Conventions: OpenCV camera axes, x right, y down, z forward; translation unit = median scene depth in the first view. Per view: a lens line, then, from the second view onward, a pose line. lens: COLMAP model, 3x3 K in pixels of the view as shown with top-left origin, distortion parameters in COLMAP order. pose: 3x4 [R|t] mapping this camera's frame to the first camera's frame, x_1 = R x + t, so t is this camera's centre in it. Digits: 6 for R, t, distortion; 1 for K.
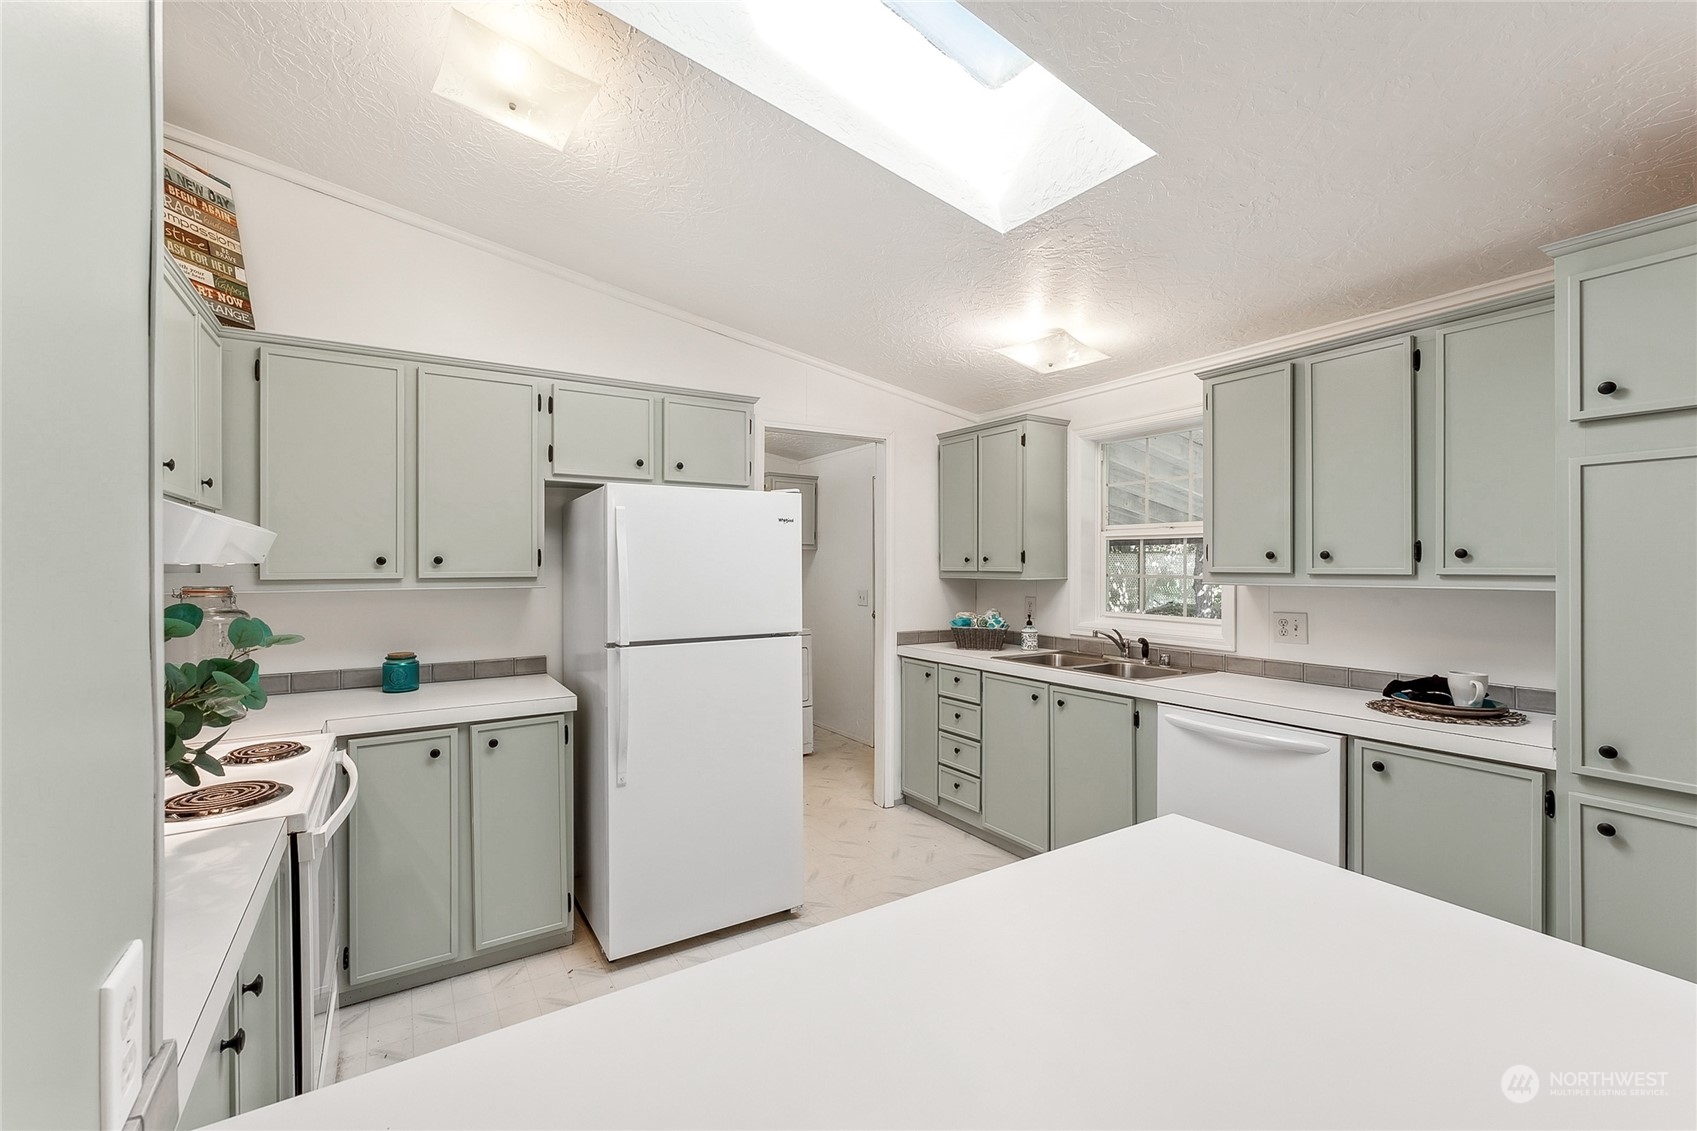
lens RADIAL K [[693.7, 0, 848.6], [0, 693.7, 560.5], [0, 0, 1]] dist [0.002013, 0.000186]
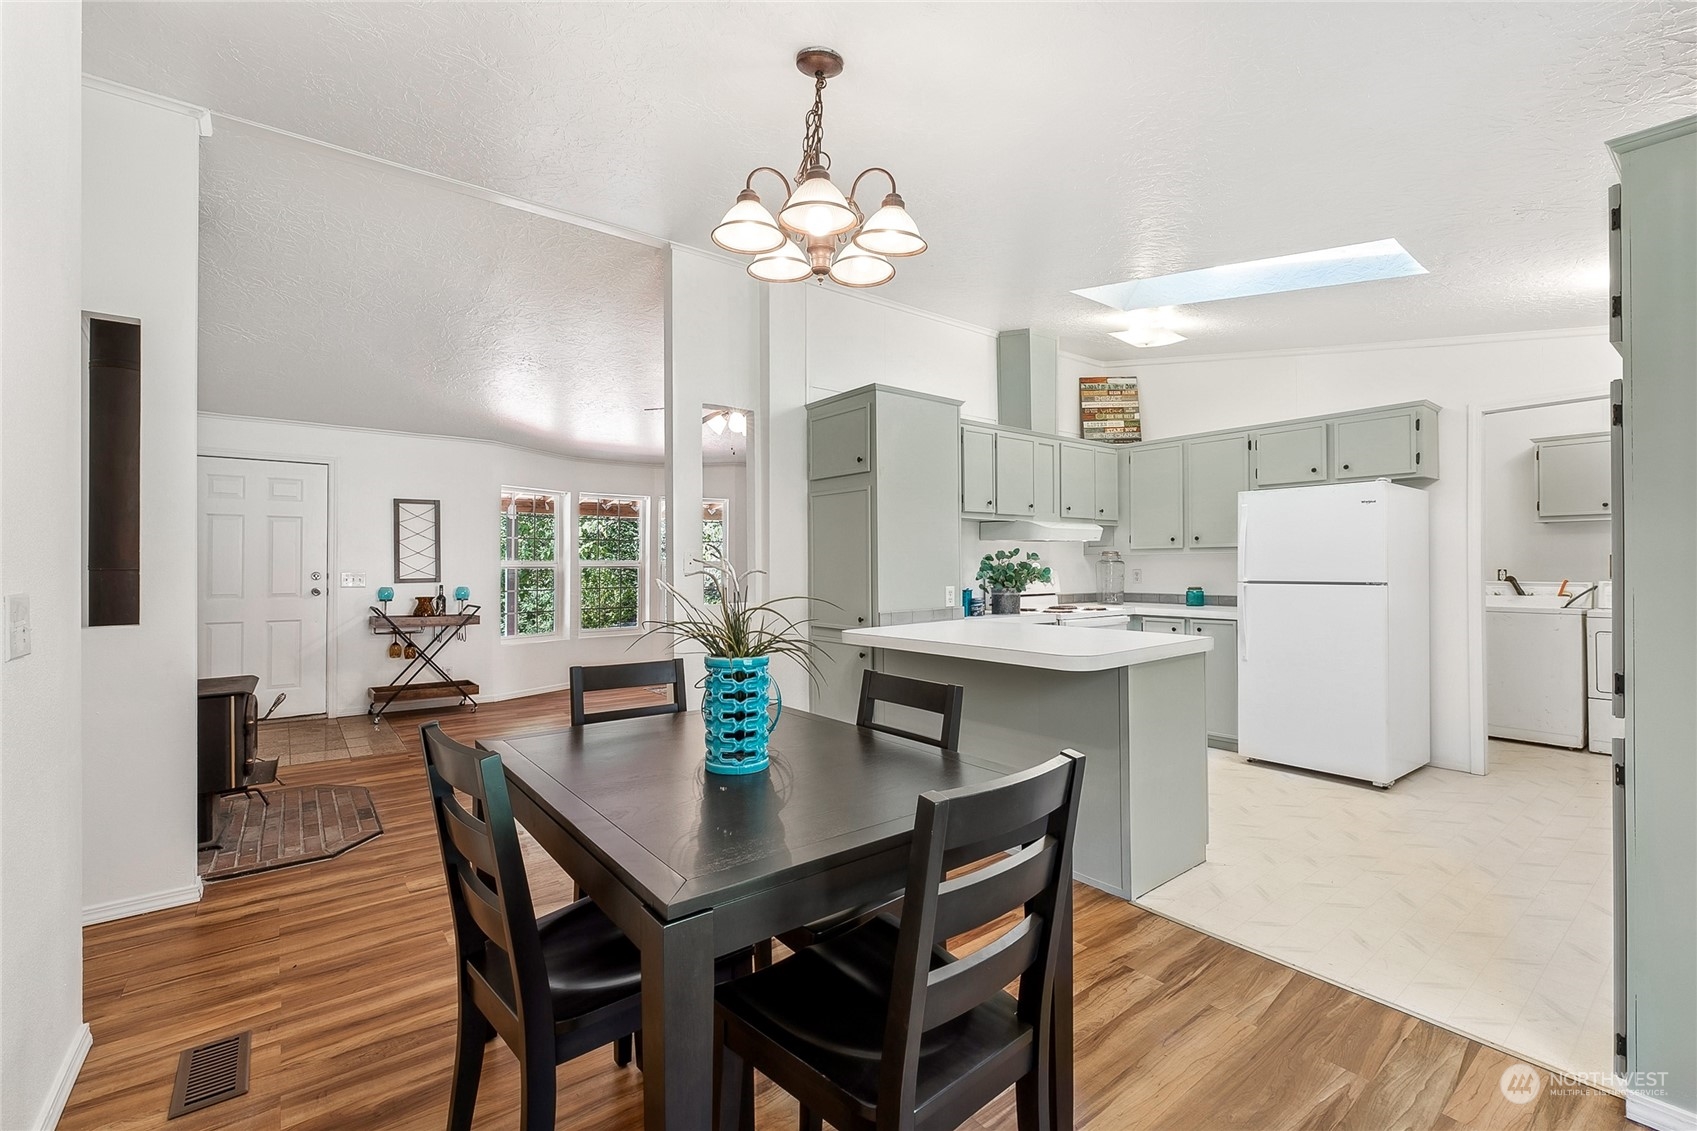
lens RADIAL K [[716.6, 0, 838.9], [0, 716.6, 560.0], [0, 0, 1]] dist [-0.001543, -0.000074]
pose [[0.117807, -0.008551, -0.993000, 1.279584], [0.003665, 0.999960, -0.008176, 0.072345], [0.993030, -0.002676, 0.117834, -0.234982]]
